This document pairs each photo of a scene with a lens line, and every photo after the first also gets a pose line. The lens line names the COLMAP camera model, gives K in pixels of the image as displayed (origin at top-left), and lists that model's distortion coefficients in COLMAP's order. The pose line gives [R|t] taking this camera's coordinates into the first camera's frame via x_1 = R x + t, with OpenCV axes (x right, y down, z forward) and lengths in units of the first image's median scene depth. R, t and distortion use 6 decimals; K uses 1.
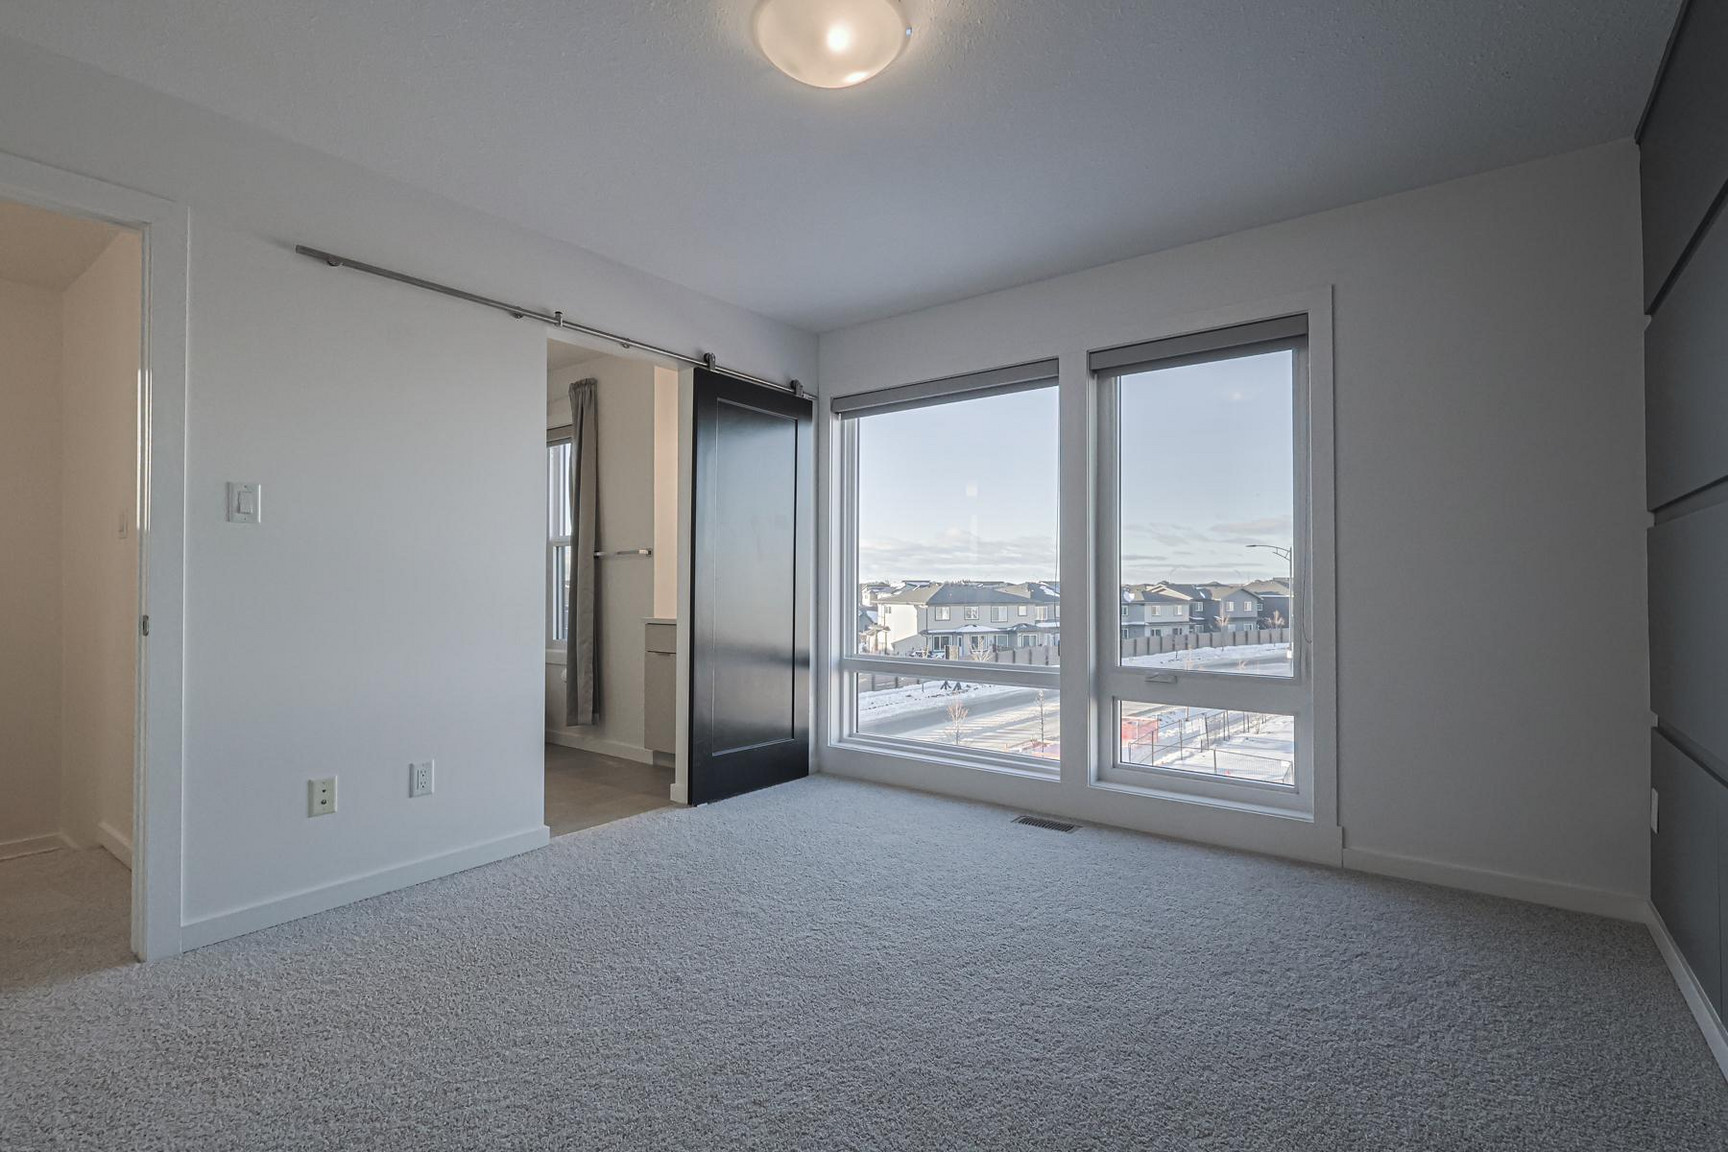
lens RADIAL K [[802.1, 0, 868.6], [0, 802.1, 577.6], [0, 0, 1]] dist [0.000659, 0.000022]
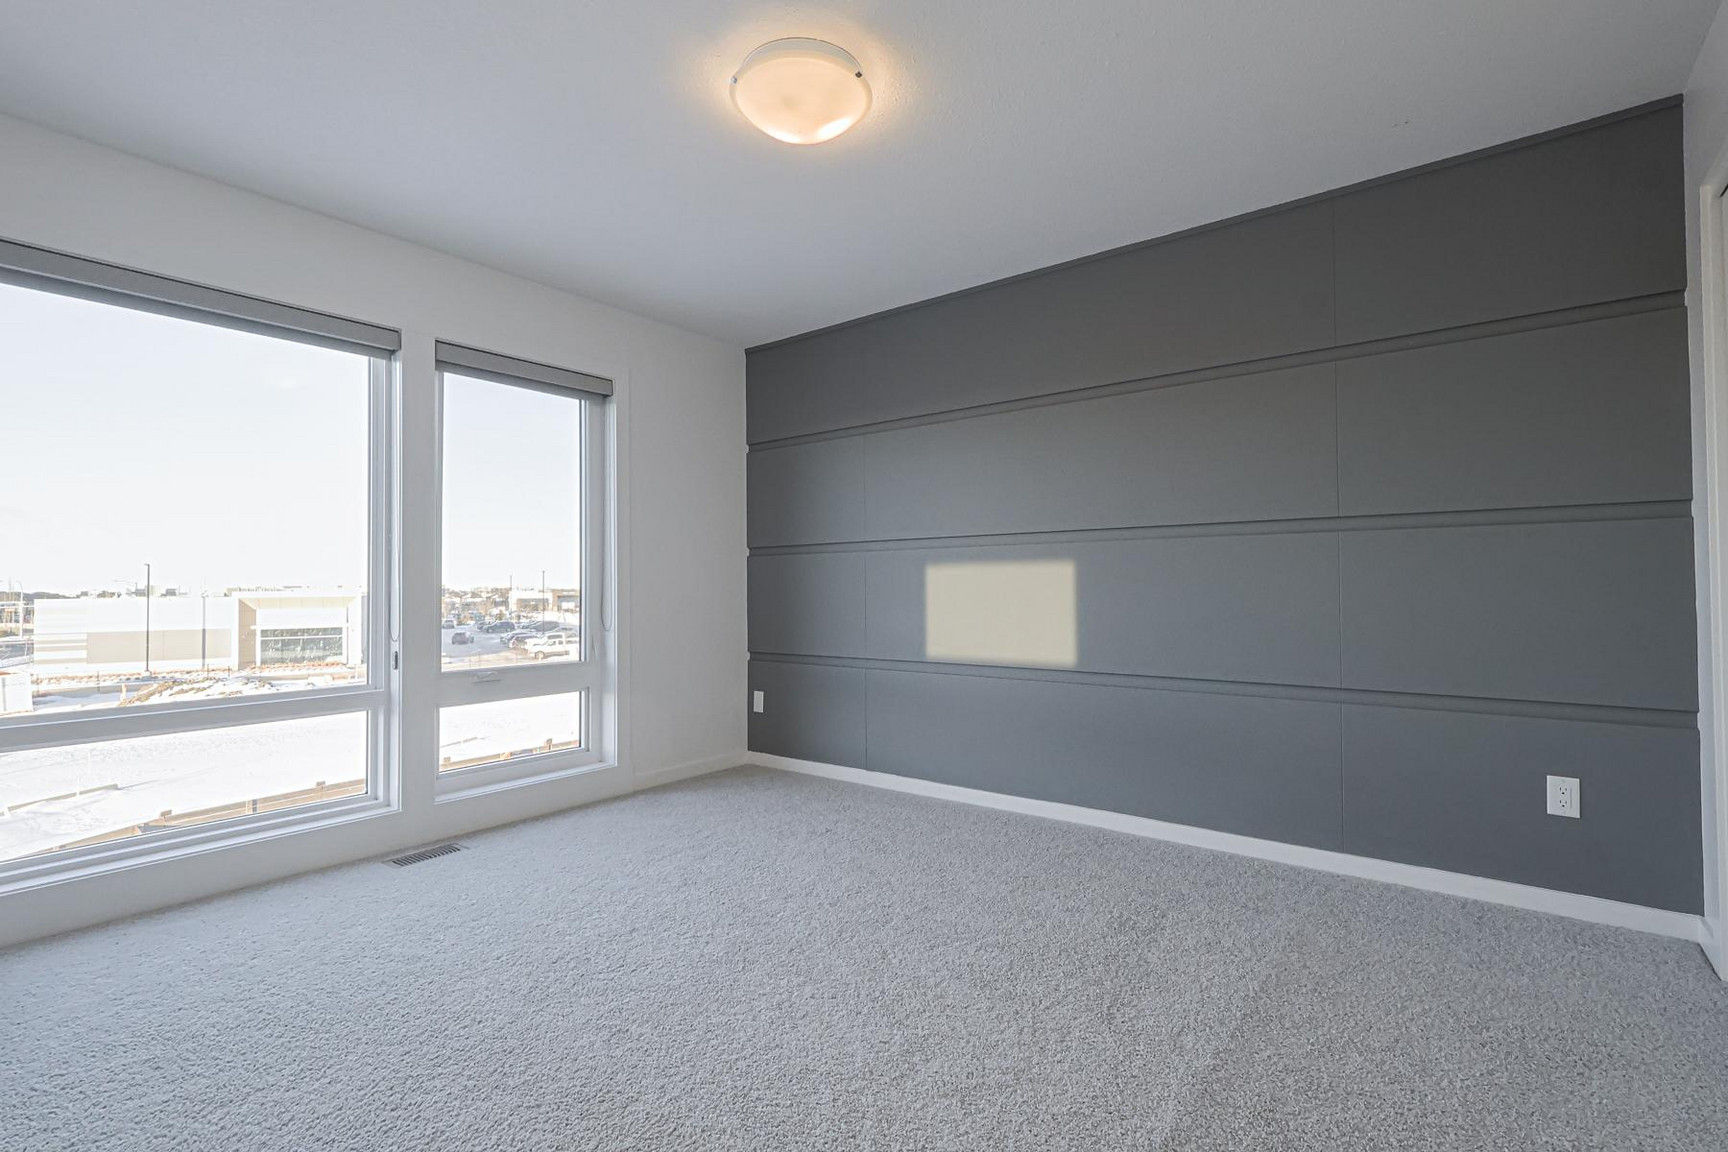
lens RADIAL K [[802.1, 0, 862.9], [0, 802.1, 575.6], [0, 0, 1]] dist [0.000659, 0.000022]
pose [[0.010839, 0.009606, 0.999895, -0.681197], [-0.007139, 0.999929, -0.009529, 0.000057], [-0.999916, -0.007035, 0.010907, 0.509969]]
